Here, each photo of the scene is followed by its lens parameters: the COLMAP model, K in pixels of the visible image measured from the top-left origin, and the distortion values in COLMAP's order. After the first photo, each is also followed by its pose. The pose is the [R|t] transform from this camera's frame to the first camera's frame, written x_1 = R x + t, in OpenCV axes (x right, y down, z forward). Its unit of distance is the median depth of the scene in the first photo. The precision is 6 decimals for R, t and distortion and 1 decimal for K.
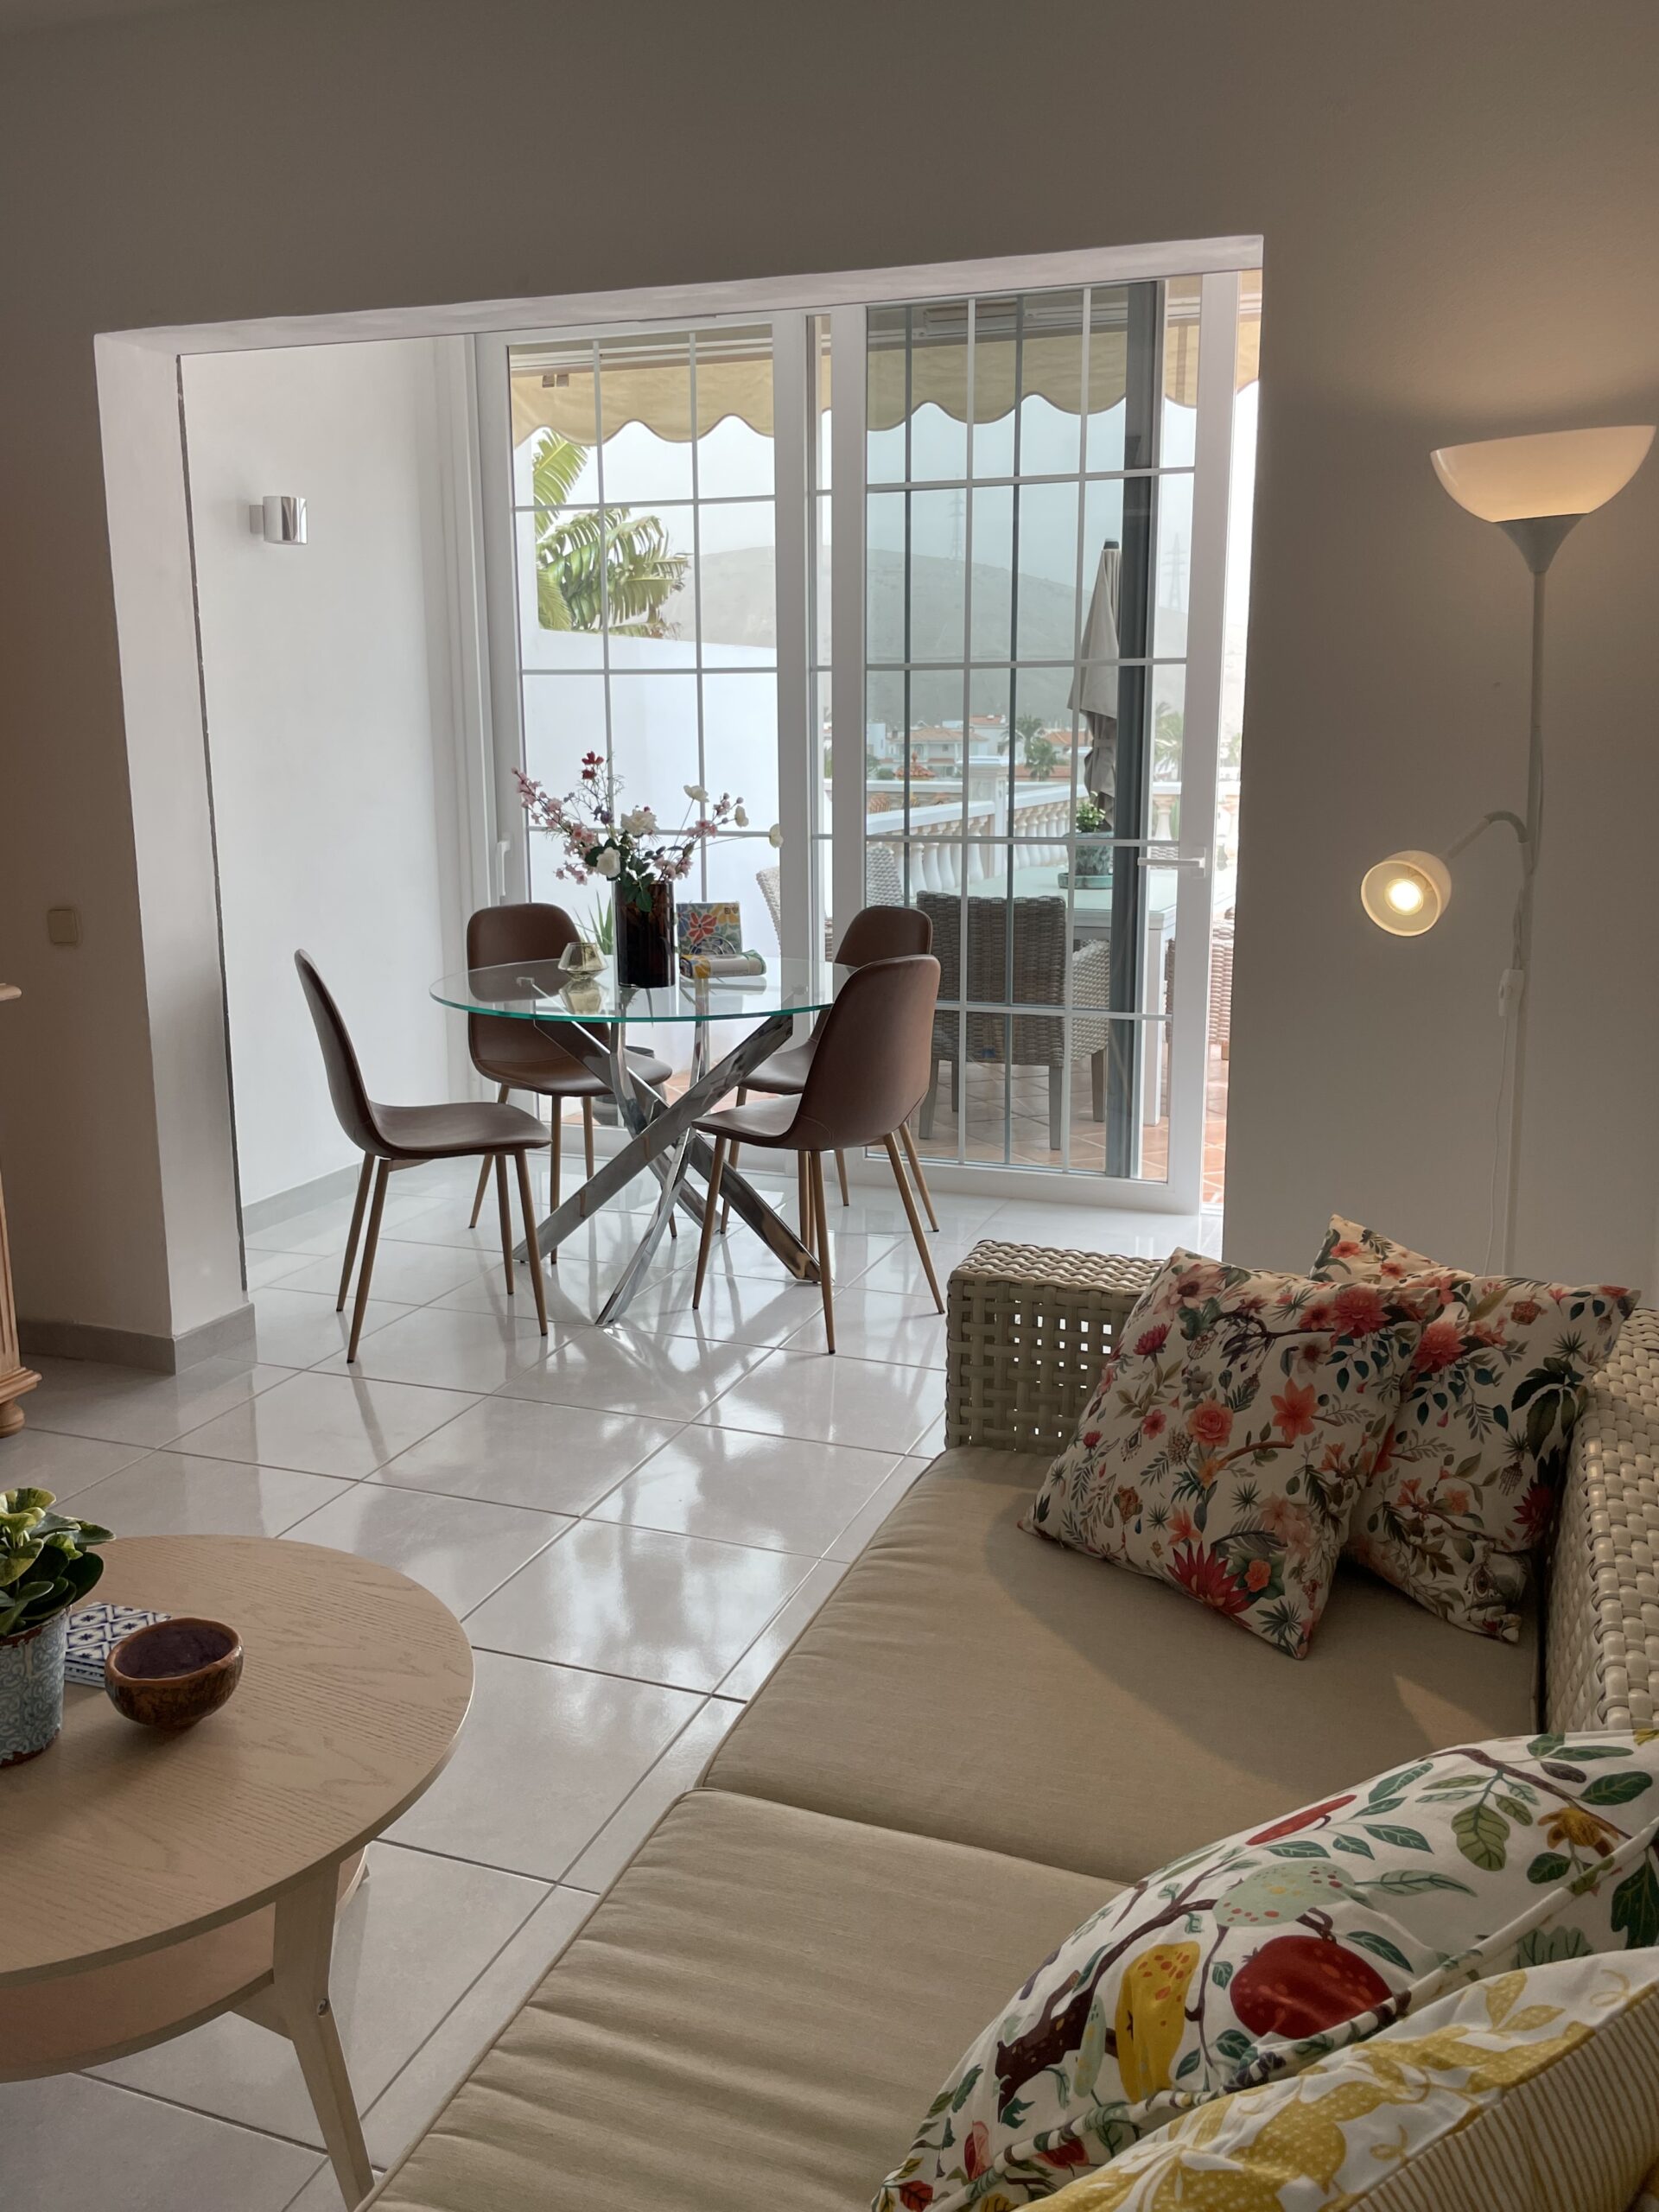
lens RADIAL K [[1817.1, 0, 833.0], [0, 1817.1, 1087.9], [0, 0, 1]] dist [0.077034, -0.093170]
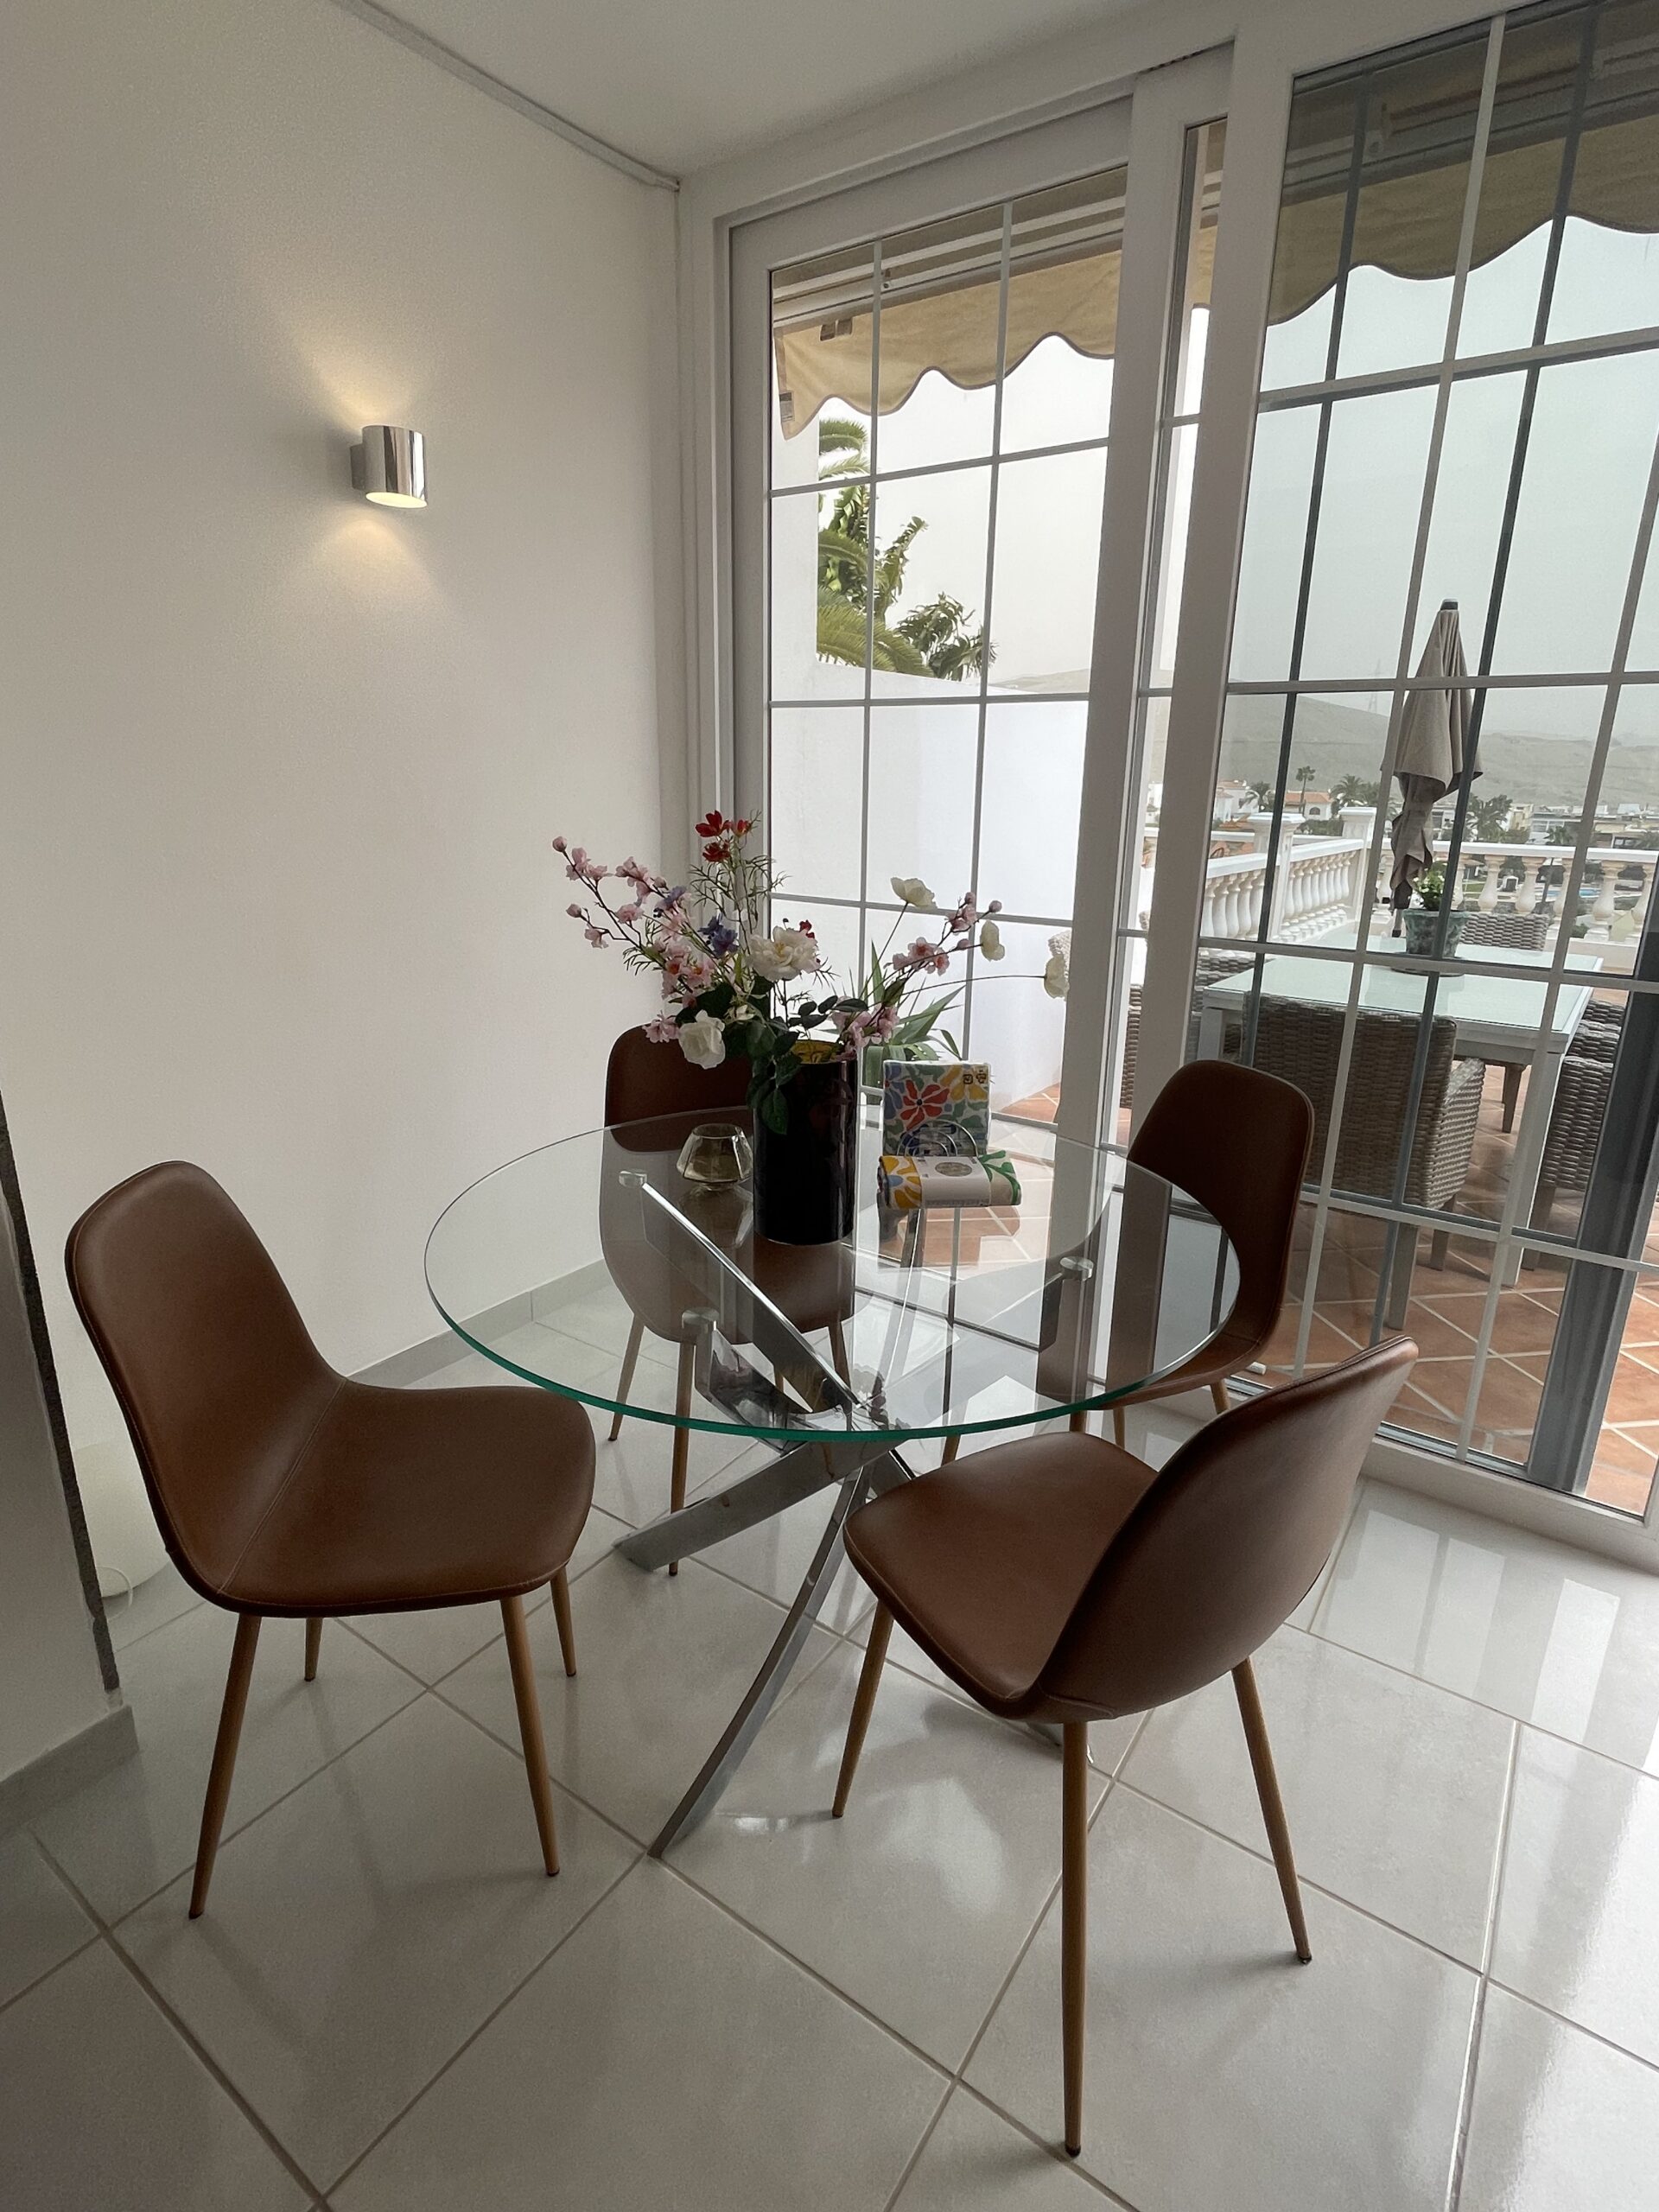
lens RADIAL K [[1109.0, 0, 833.7], [0, 1109.0, 1088.1], [0, 0, 1]] dist [-0.002822, 0.002959]
pose [[0.968582, 0.086896, -0.233021, -0.018851], [-0.069438, 0.994201, 0.082118, -0.149779], [0.238805, -0.063357, 0.968998, 0.776790]]
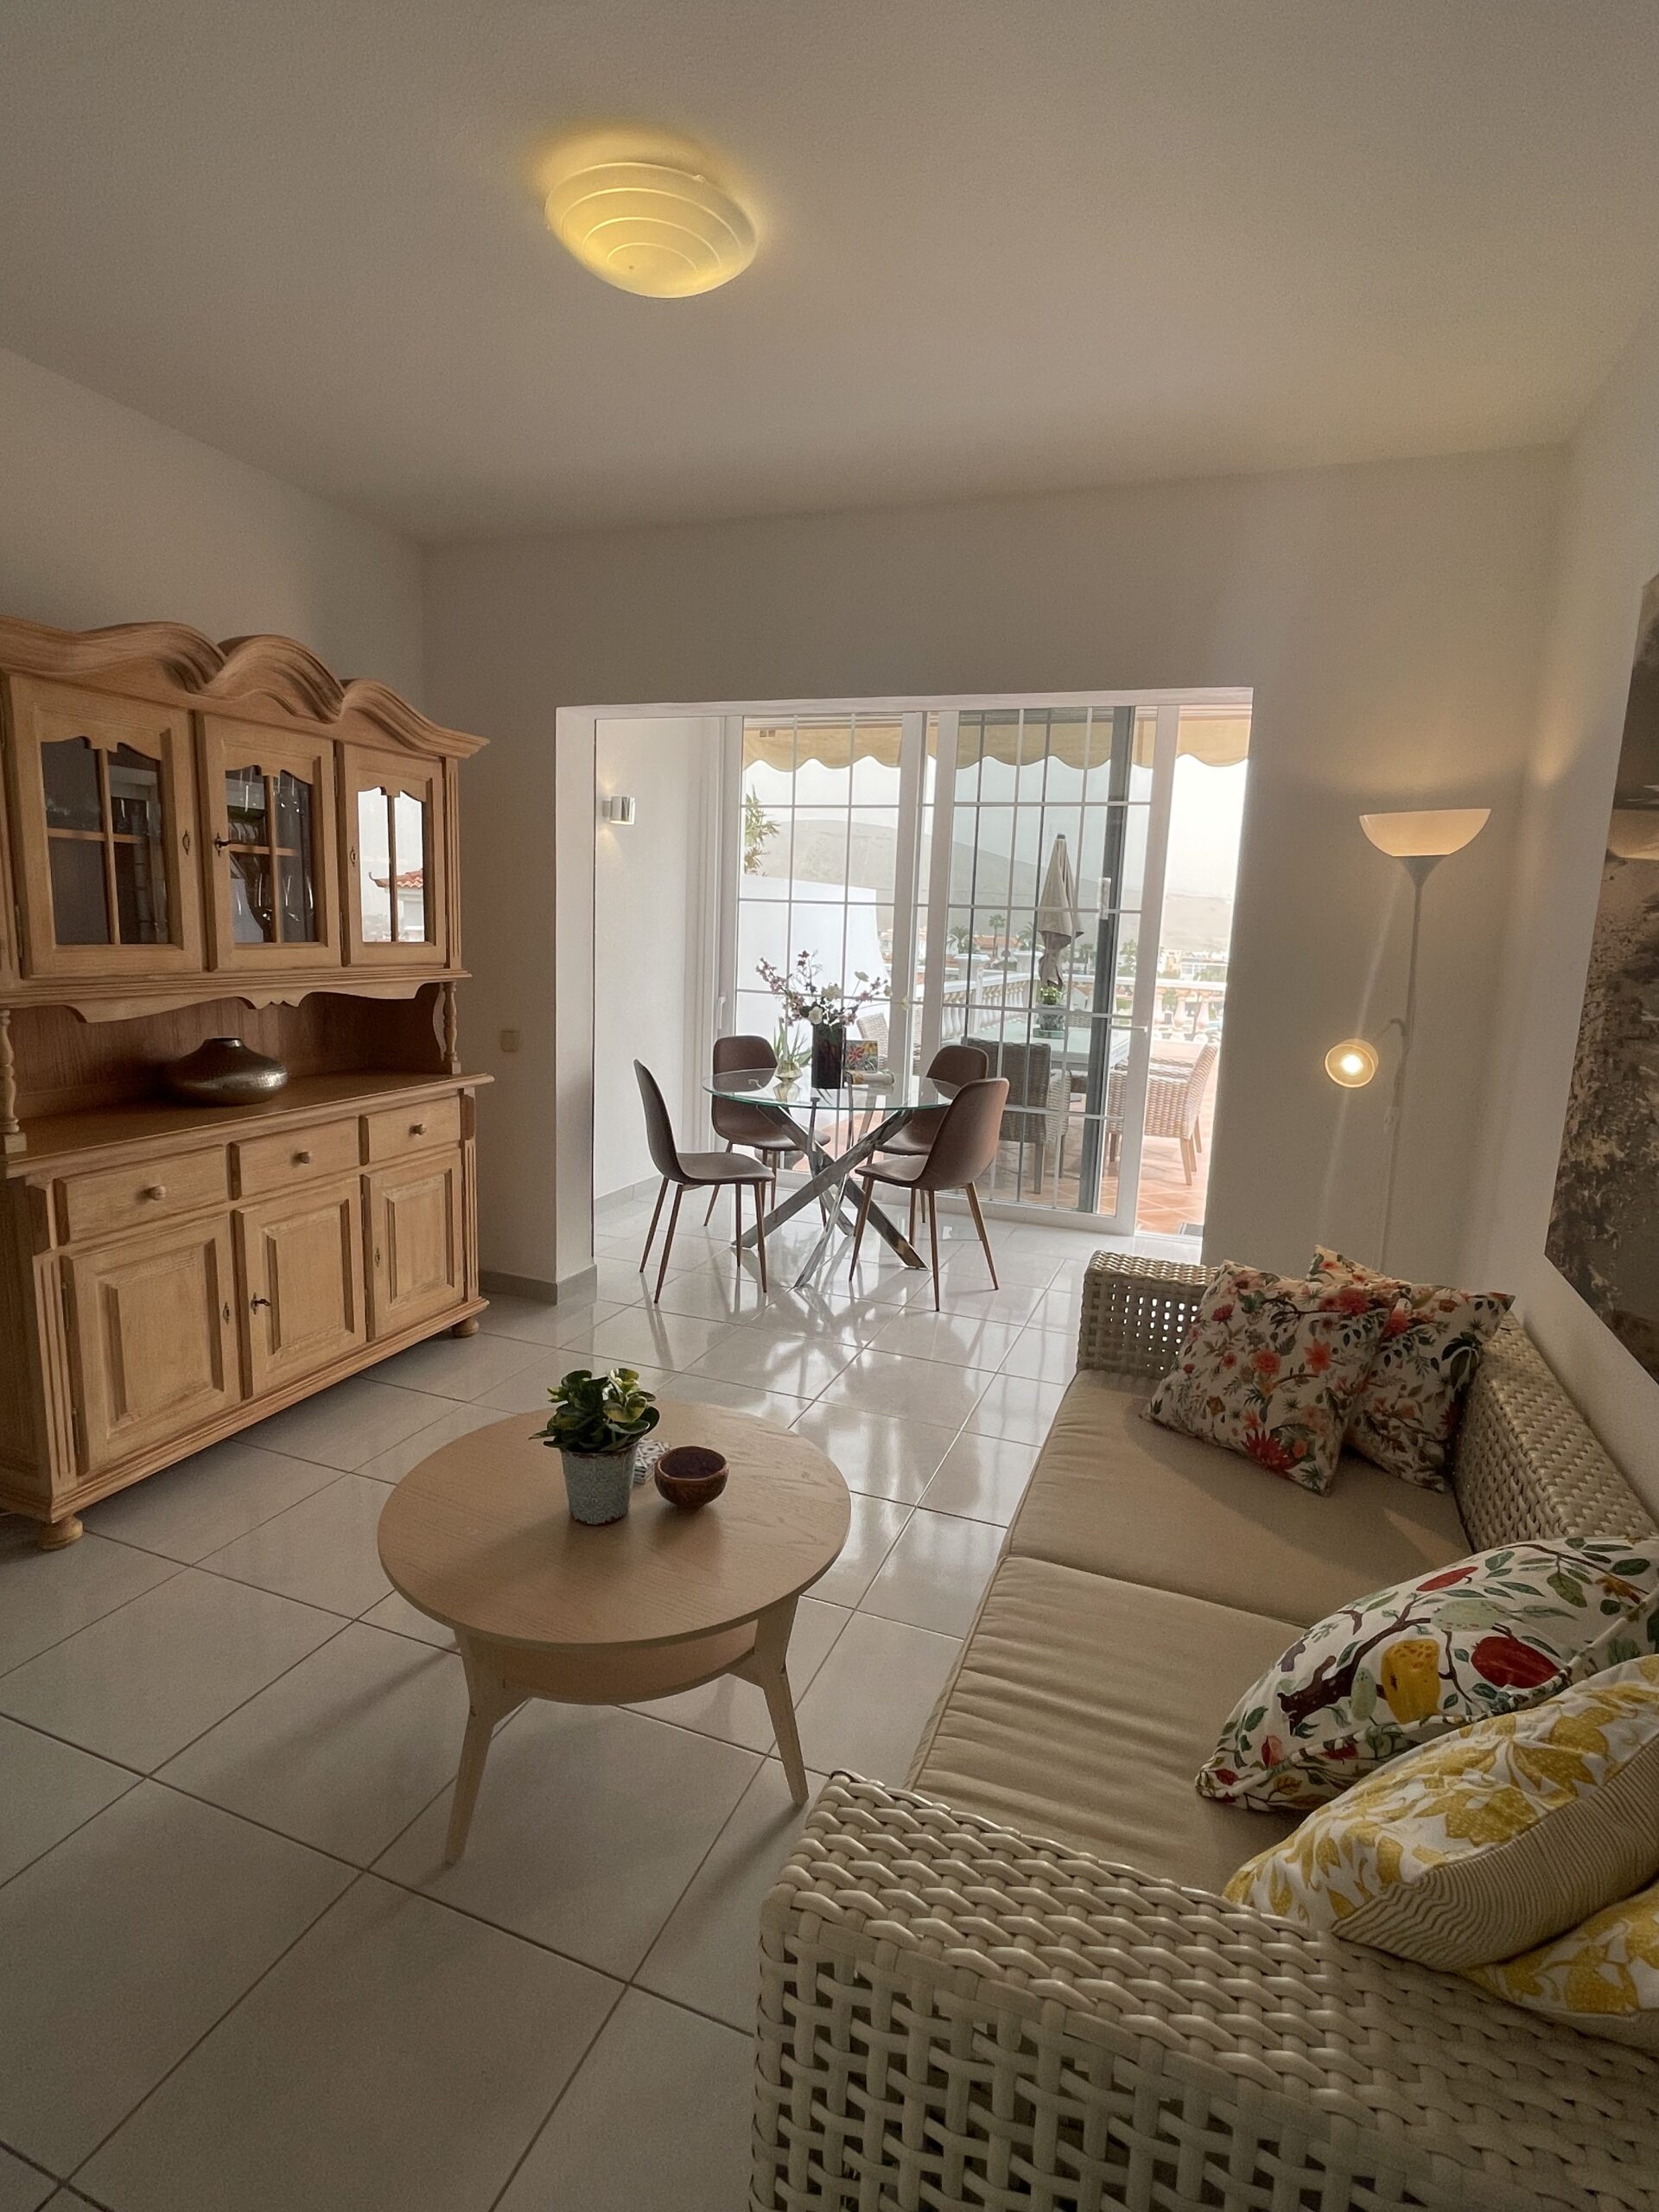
lens RADIAL K [[1109.0, 0, 833.7], [0, 1109.0, 1104.5], [0, 0, 1]] dist [-0.002822, 0.002959]
pose [[0.999013, 0.044136, 0.005061, -0.118119], [-0.043922, 0.998369, -0.036467, -0.003517], [-0.006662, 0.036208, 0.999322, -0.039130]]
